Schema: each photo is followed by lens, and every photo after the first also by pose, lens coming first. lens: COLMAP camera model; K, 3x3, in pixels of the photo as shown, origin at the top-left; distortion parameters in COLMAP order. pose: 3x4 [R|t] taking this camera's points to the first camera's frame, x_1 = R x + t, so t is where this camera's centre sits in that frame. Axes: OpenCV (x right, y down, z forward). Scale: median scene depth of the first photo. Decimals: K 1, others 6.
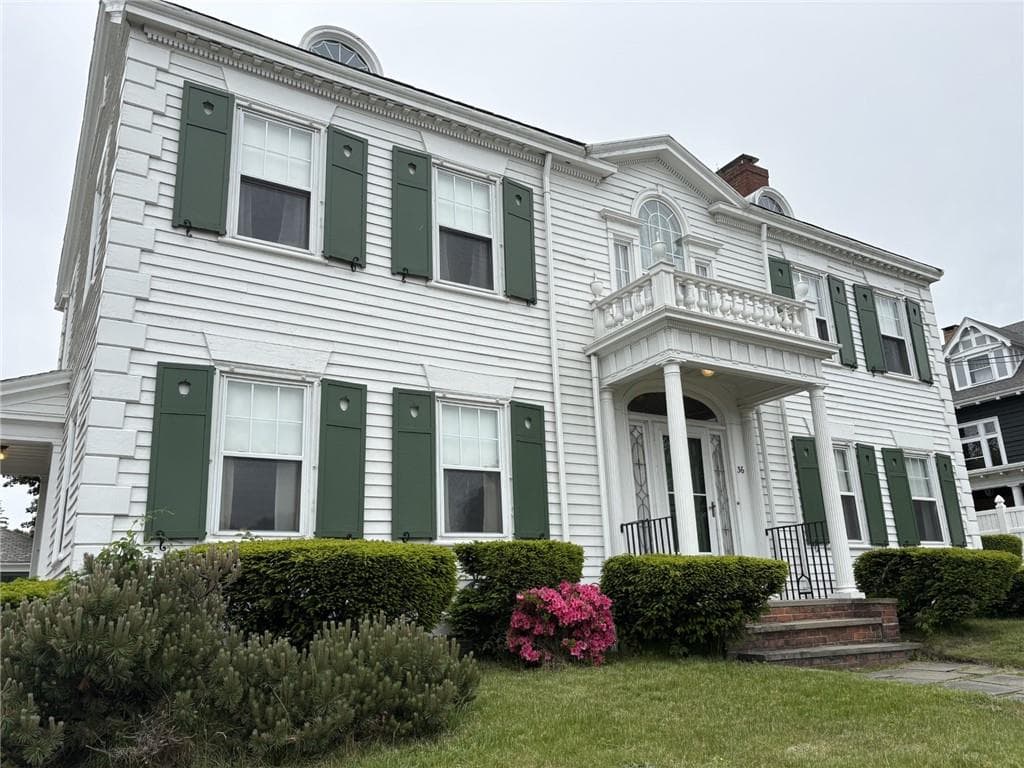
lens RADIAL K [[773.4, 0, 511.9], [0, 773.4, 385.9], [0, 0, 1]] dist [0.043960, -0.045777]
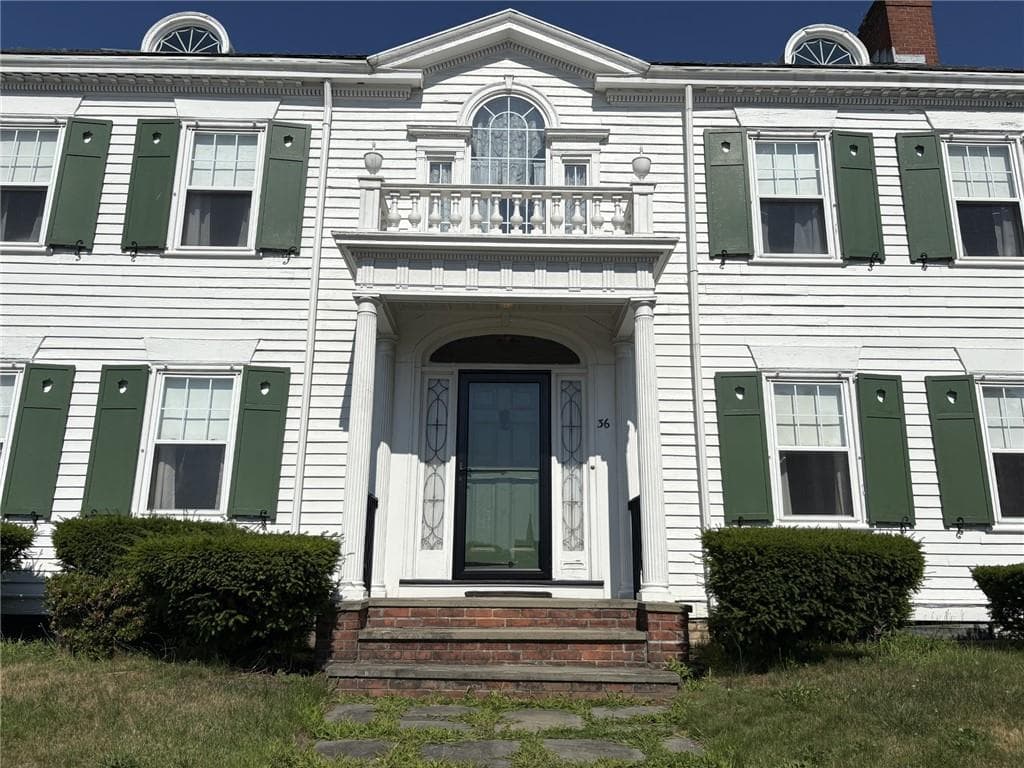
lens RADIAL K [[725.8, 0, 519.7], [0, 725.8, 417.0], [0, 0, 1]] dist [0.002818, 0.008493]
pose [[0.852032, -0.076013, -0.517942, 0.664701], [0.101856, 0.994565, 0.021593, 0.088188], [0.513486, -0.071154, 0.855143, 0.408592]]
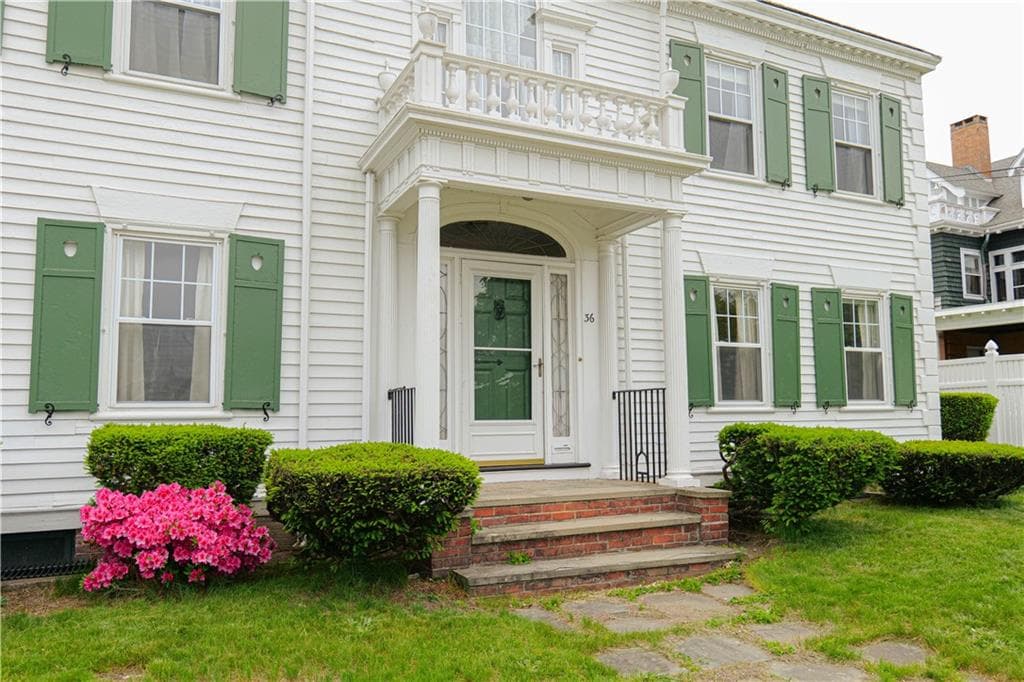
lens RADIAL K [[764.3, 0, 520.2], [0, 764.3, 342.8], [0, 0, 1]] dist [0.013031, -0.008514]
pose [[0.994476, 0.020465, -0.102951, 0.344787], [-0.000922, 0.982473, 0.186402, -0.015532], [0.104961, -0.185277, 0.977065, 0.246565]]
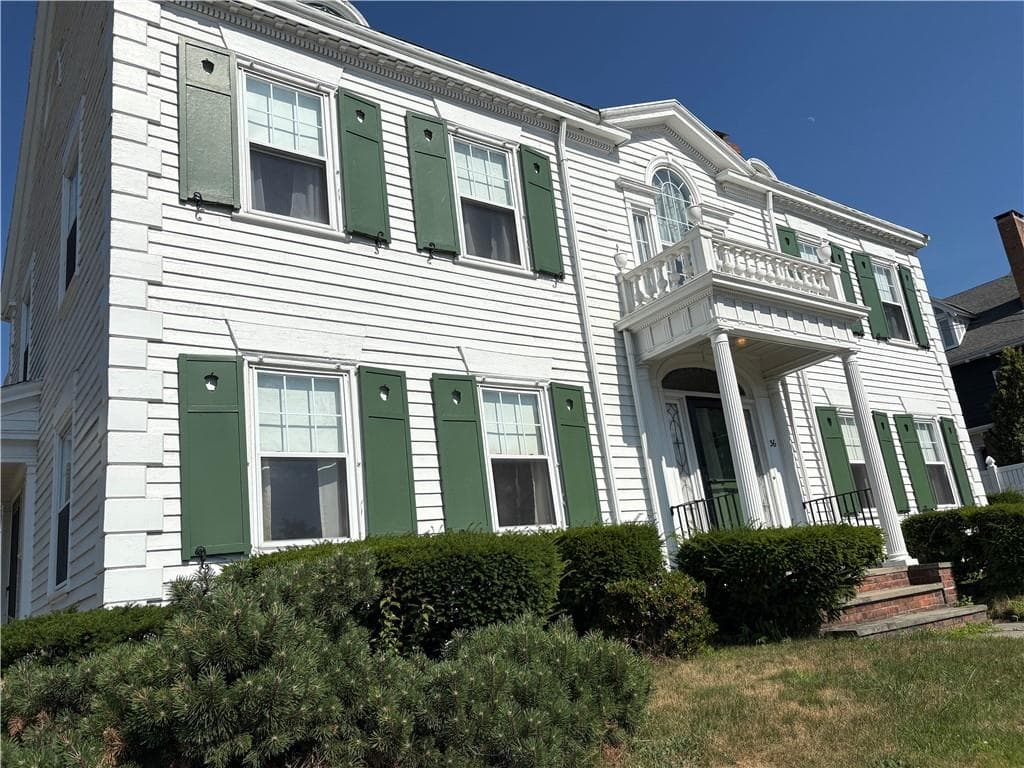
lens RADIAL K [[773.4, 0, 517.3], [0, 773.4, 389.7], [0, 0, 1]] dist [0.043960, -0.045777]
pose [[0.994264, -0.059196, 0.089084, -0.117117], [0.058920, 0.998246, 0.005728, 0.019276], [-0.089266, -0.000447, 0.996008, 0.073782]]
